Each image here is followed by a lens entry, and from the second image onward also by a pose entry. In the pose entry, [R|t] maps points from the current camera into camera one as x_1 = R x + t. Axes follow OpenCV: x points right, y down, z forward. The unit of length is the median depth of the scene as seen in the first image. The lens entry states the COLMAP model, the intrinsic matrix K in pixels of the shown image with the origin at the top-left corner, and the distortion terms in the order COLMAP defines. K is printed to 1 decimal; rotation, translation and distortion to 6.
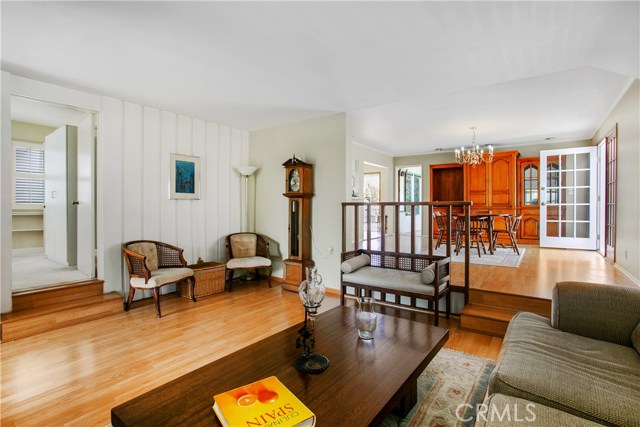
lens RADIAL K [[314.8, 0, 317.8], [0, 314.8, 207.3], [0, 0, 1]] dist [-0.072071, 0.039162]
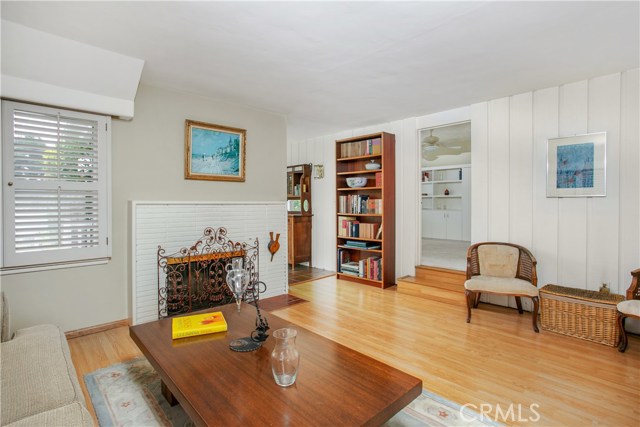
lens RADIAL K [[314.8, 0, 317.8], [0, 314.8, 207.3], [0, 0, 1]] dist [-0.072071, 0.039162]
pose [[-0.195928, 0.004415, -0.980608, 0.402815], [0.000000, 0.999990, 0.004502, -0.003997], [0.980618, 0.000882, -0.195926, 0.567482]]
